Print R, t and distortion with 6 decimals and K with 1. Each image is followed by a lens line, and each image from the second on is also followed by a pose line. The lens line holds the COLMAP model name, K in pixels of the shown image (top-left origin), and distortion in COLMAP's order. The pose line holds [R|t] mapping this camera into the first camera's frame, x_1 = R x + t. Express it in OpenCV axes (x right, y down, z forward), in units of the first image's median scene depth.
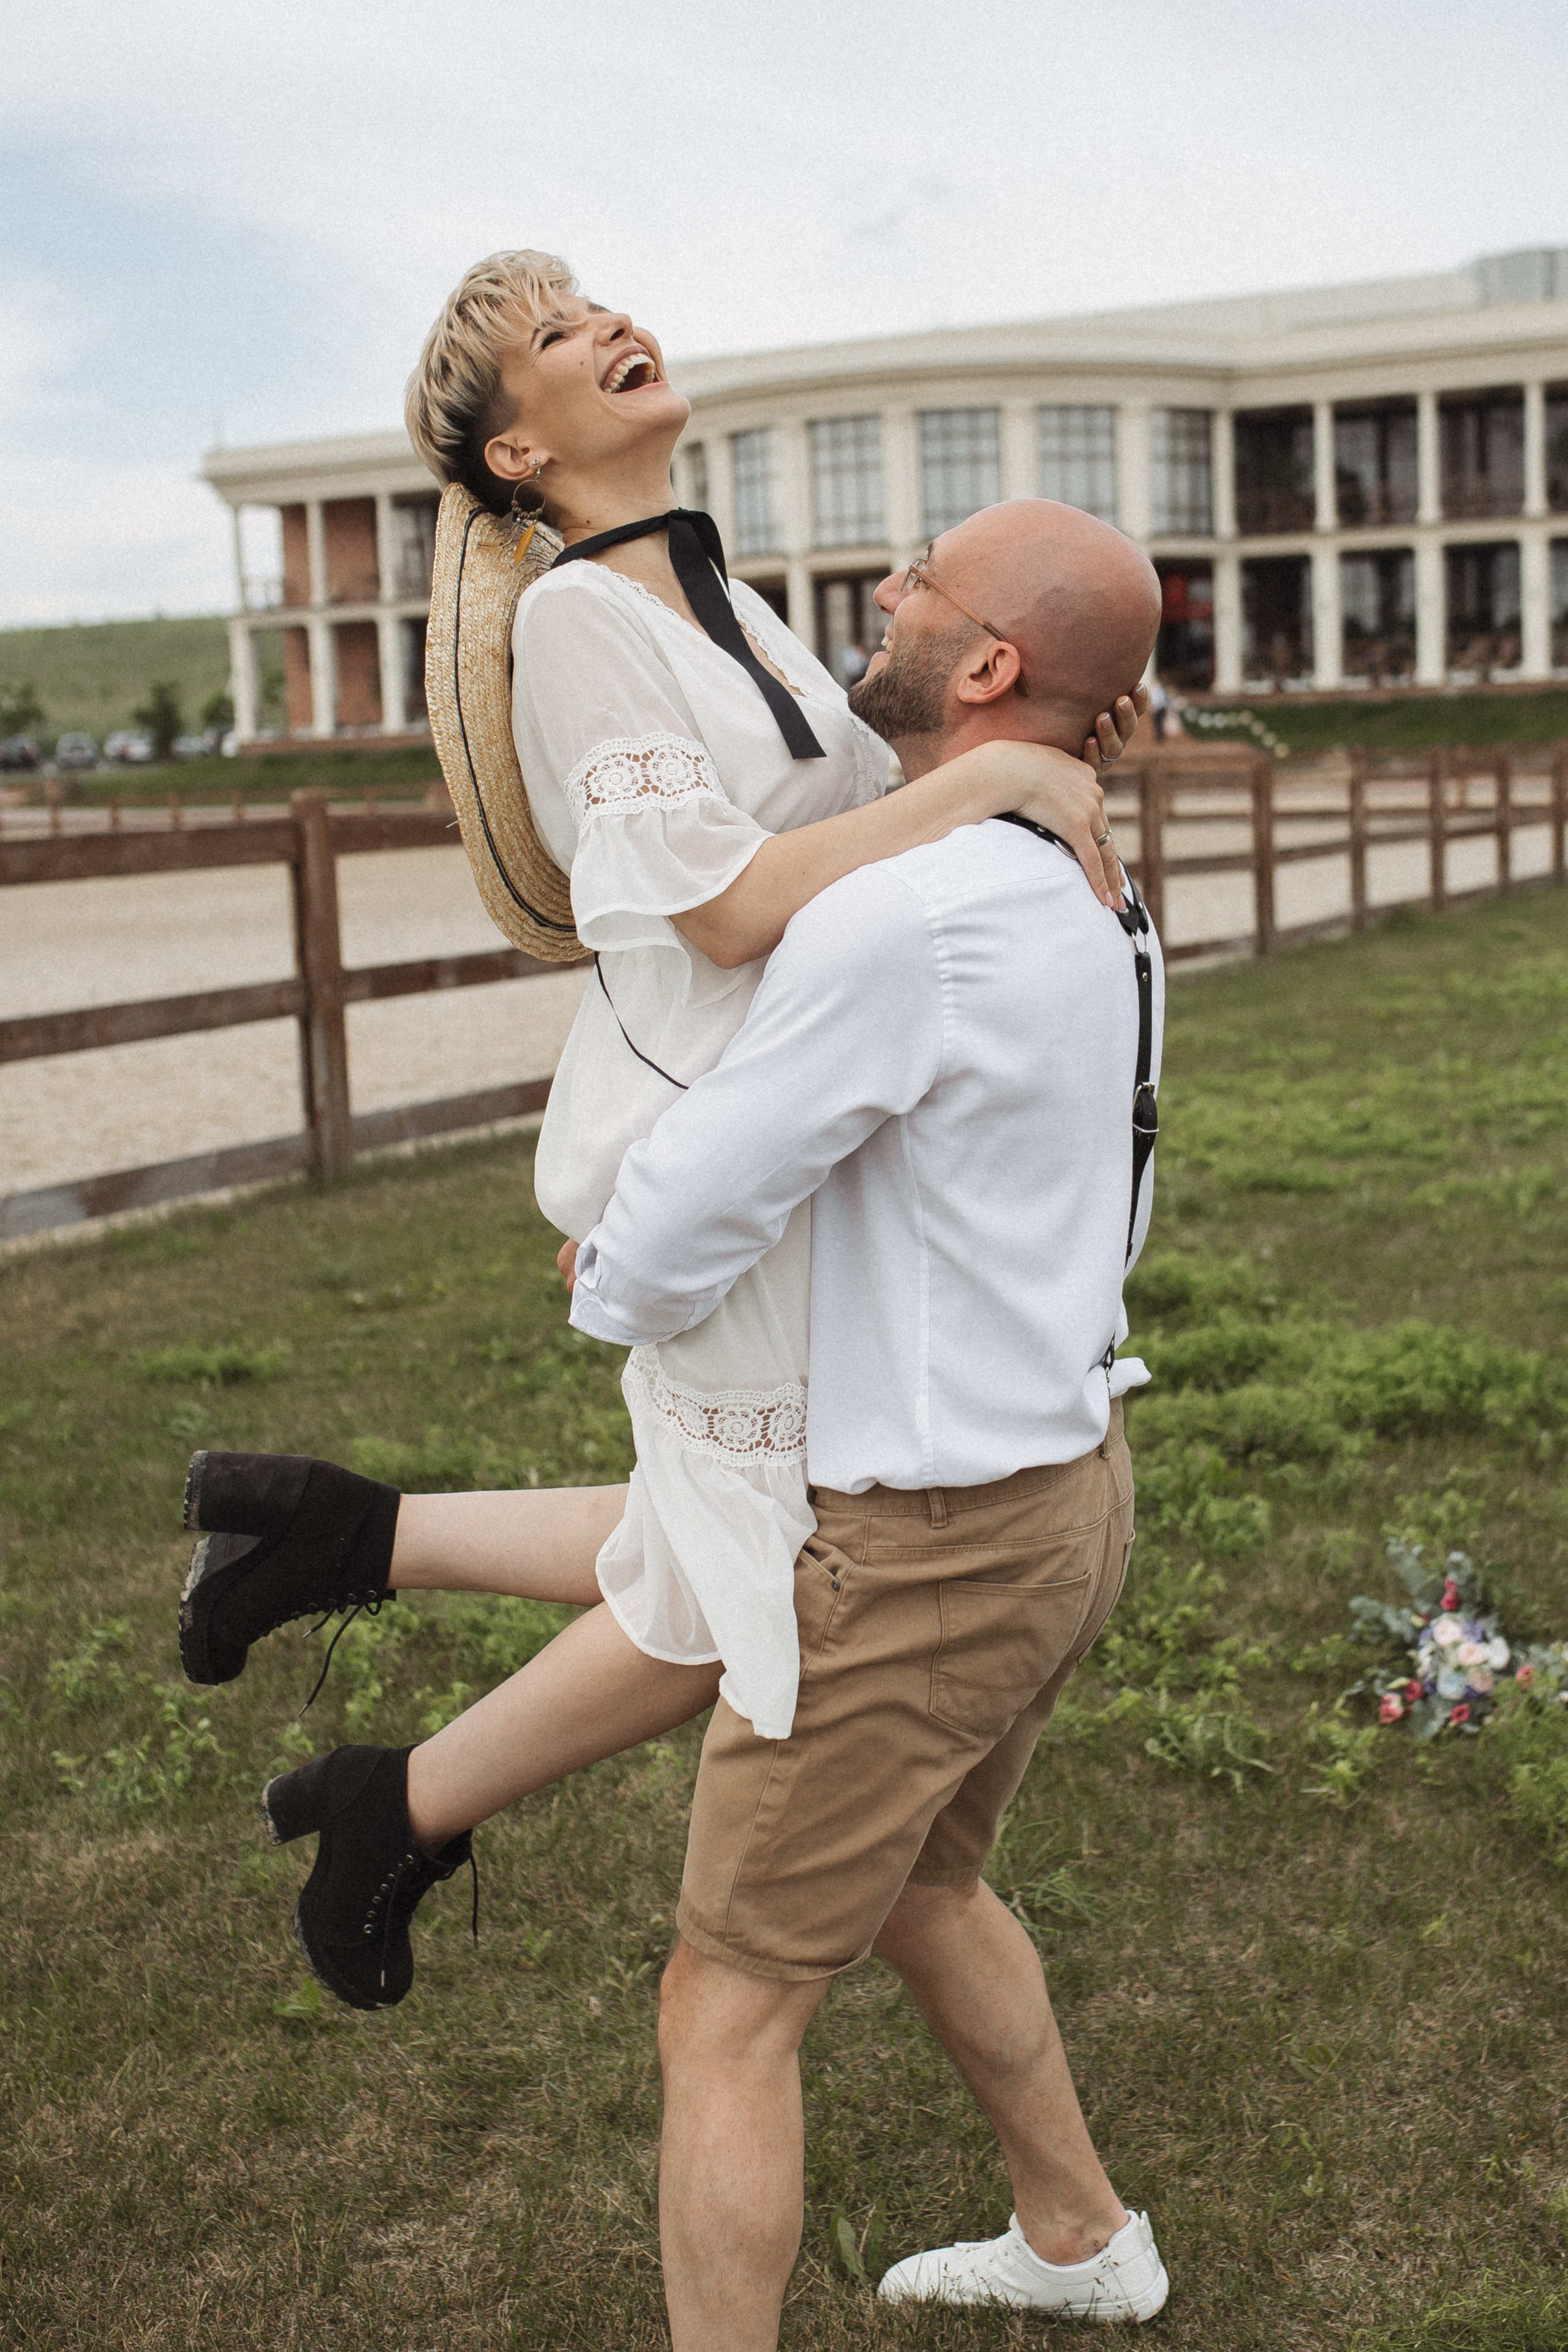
lens RADIAL K [[2333.1, 0, 879.8], [0, 2333.1, 1175.5], [0, 0, 1]] dist [-0.031439, 0.013932]
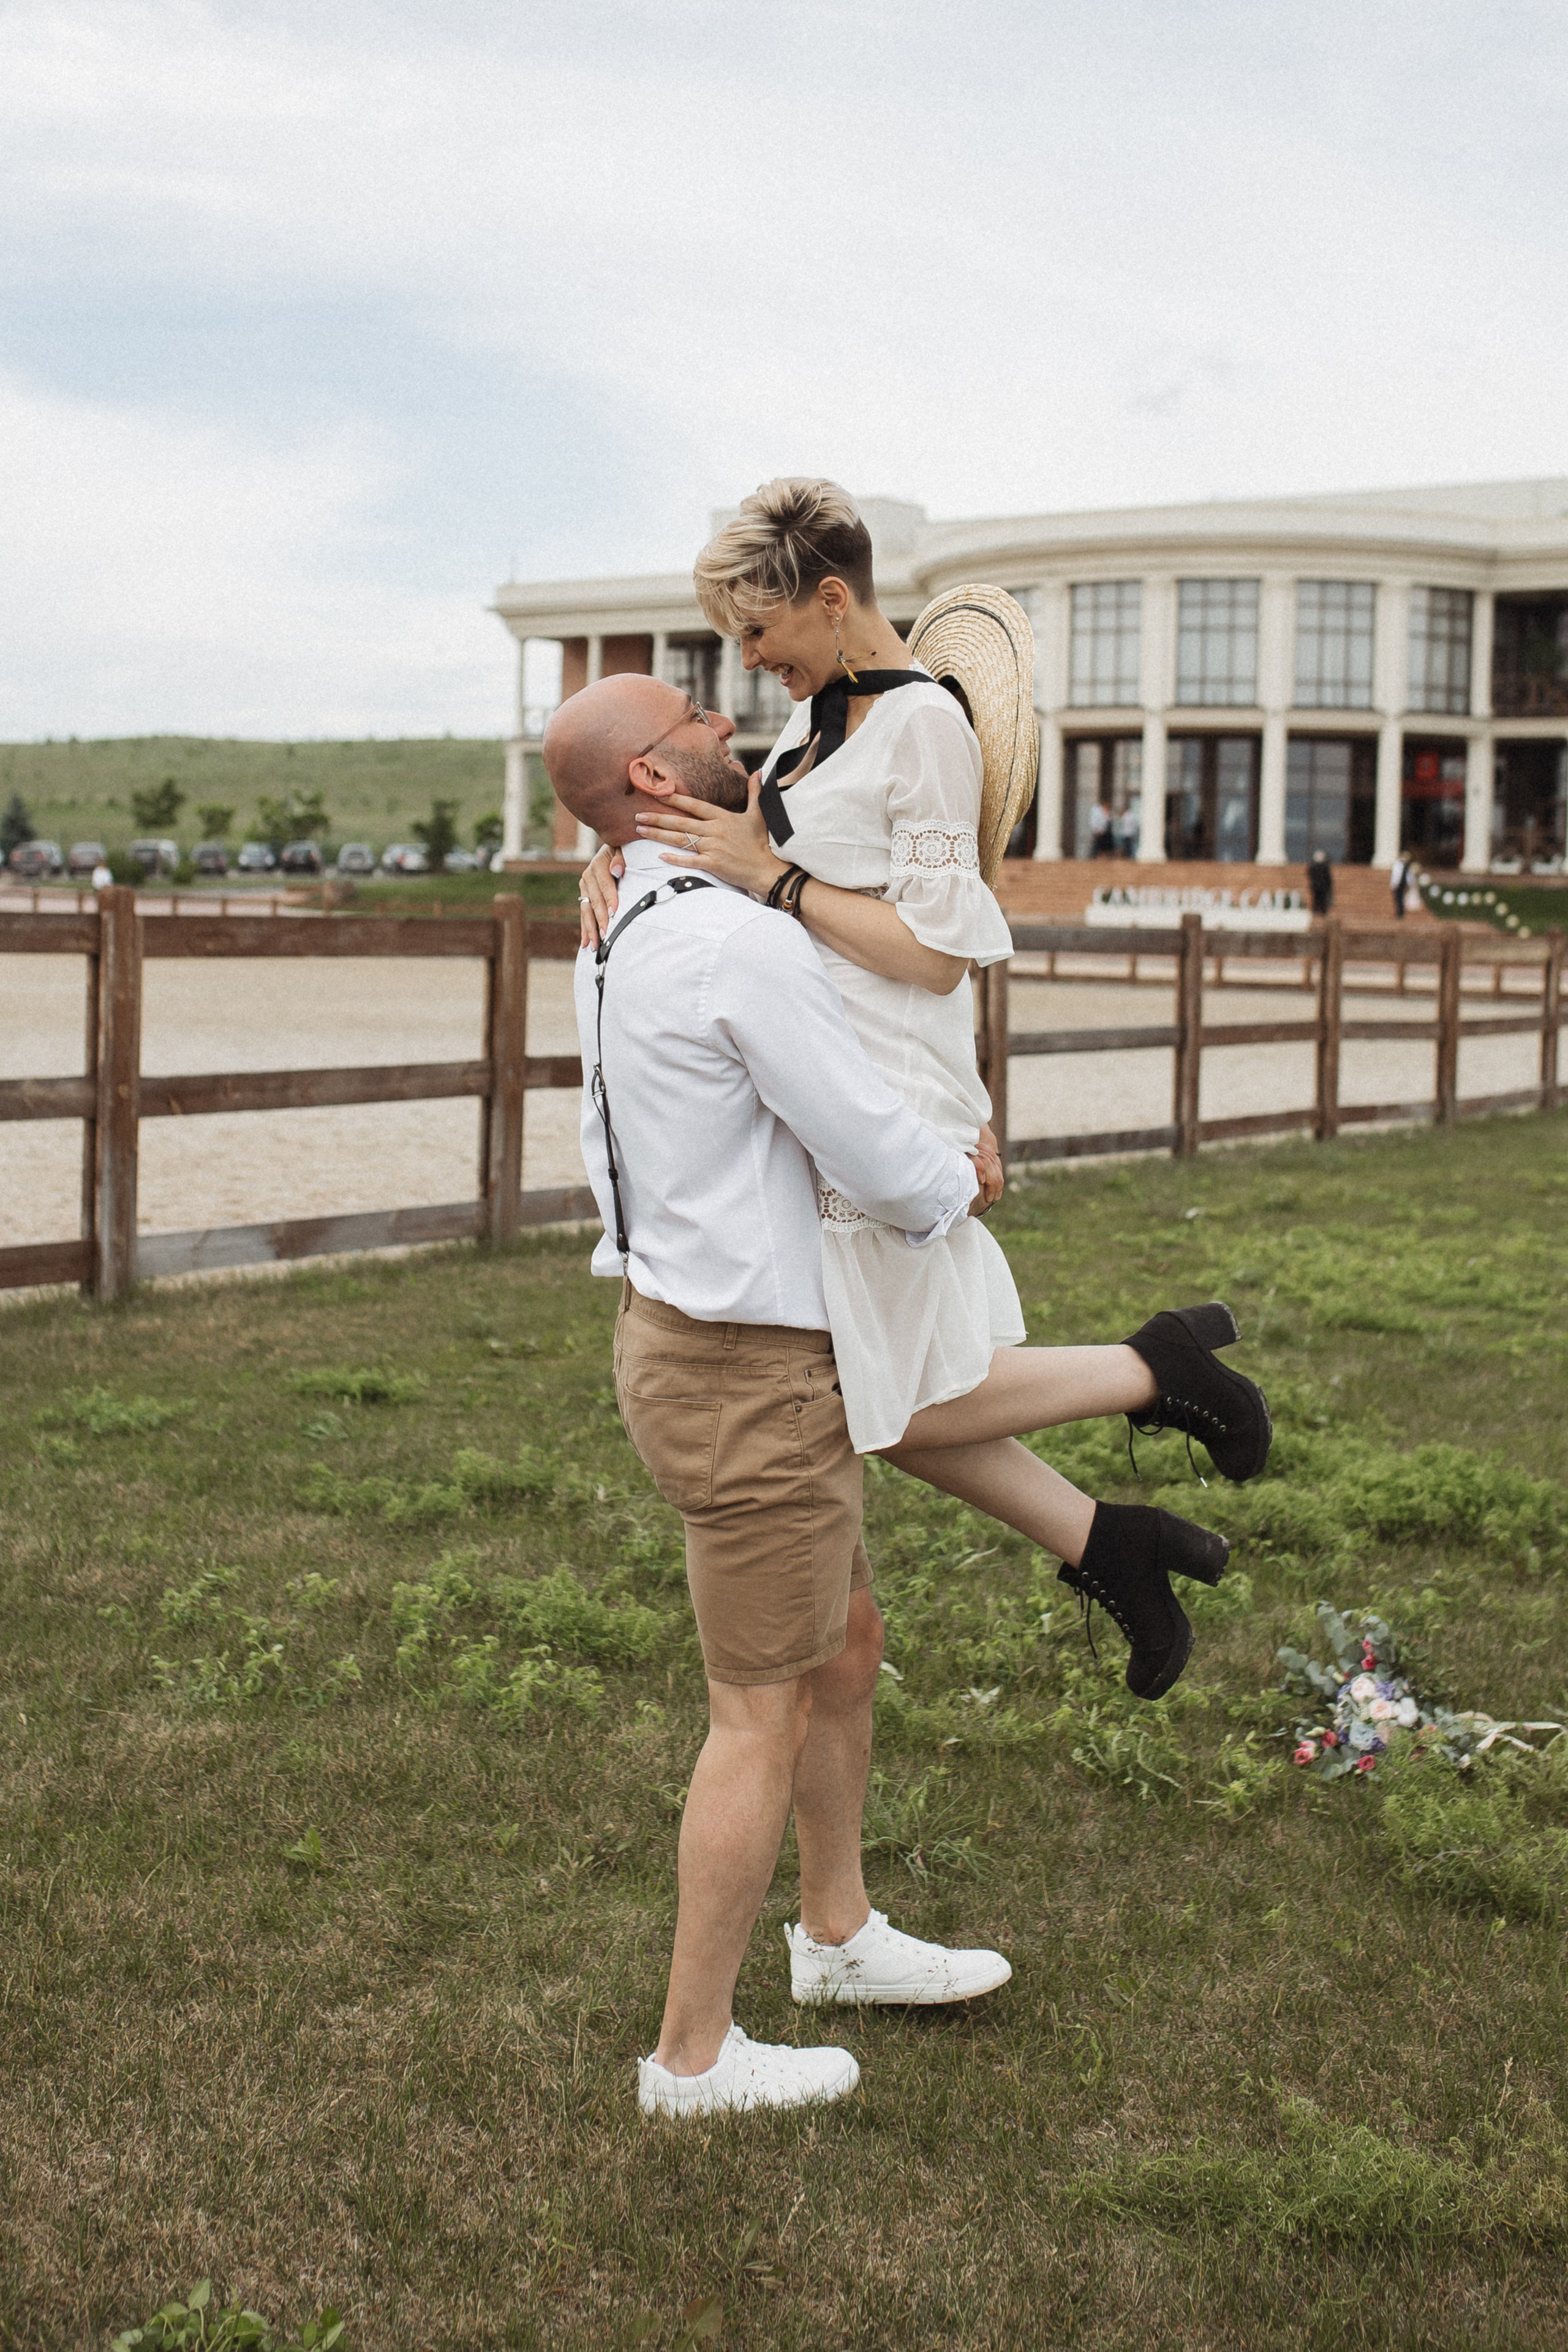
lens RADIAL K [[2361.4, 0, 784.0], [0, 2361.4, 1176.0], [0, 0, 1]] dist [-0.035506, 0.016104]
pose [[0.986031, 0.080504, -0.145816, 0.072983], [-0.089766, 0.994267, -0.058089, 0.027453], [0.140304, 0.070367, 0.987605, -0.100108]]
